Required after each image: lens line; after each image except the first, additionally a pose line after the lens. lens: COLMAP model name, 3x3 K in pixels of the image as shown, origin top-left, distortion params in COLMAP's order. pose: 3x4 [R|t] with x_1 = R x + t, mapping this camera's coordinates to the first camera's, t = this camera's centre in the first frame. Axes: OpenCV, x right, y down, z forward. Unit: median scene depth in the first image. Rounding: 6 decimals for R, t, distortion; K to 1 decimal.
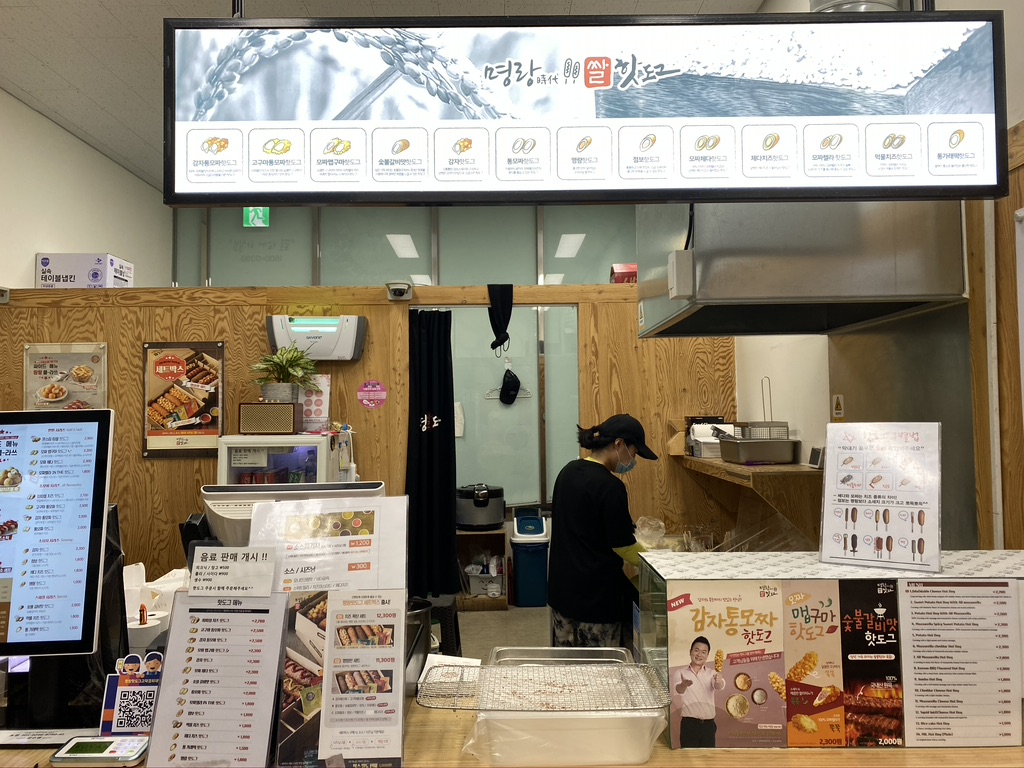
lens RADIAL K [[767.1, 0, 512.2], [0, 767.1, 382.5], [0, 0, 1]] dist [0.030668, -0.001144]
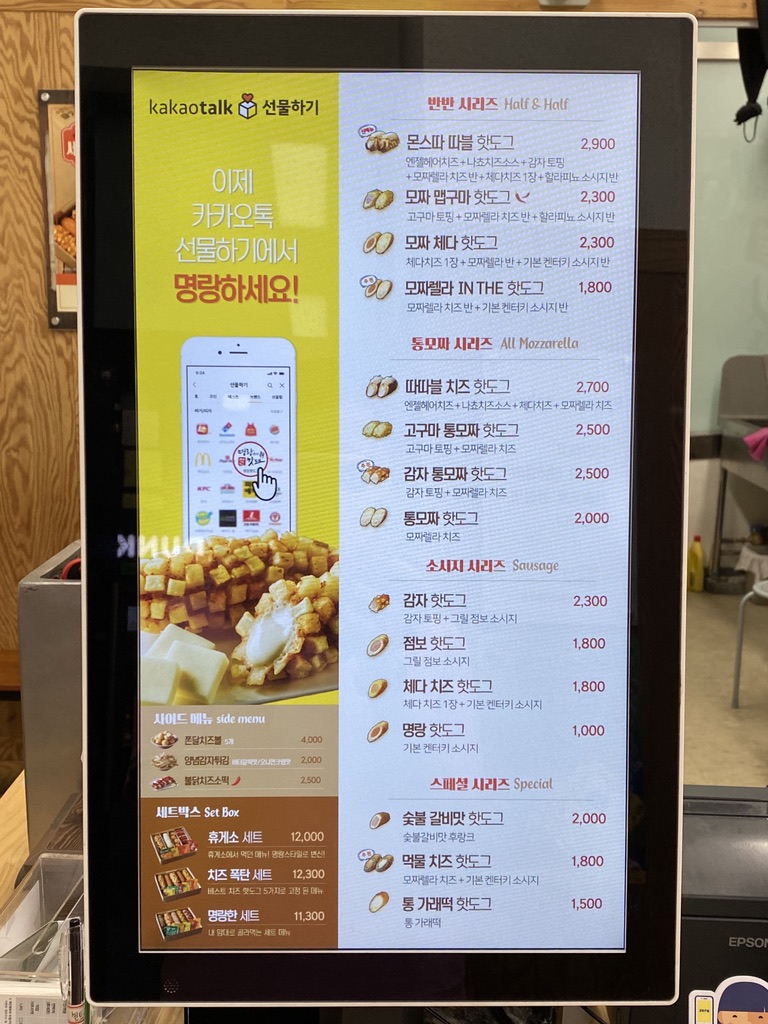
lens RADIAL K [[1101.2, 0, 383.5], [0, 1101.2, 512.0], [0, 0, 1]] dist [0.014136, 0.000000]
pose [[0.999541, 0.027441, -0.012868, -0.605483], [-0.023741, 0.972813, 0.230371, 0.105089], [0.018839, -0.229960, 0.973018, 0.649831]]
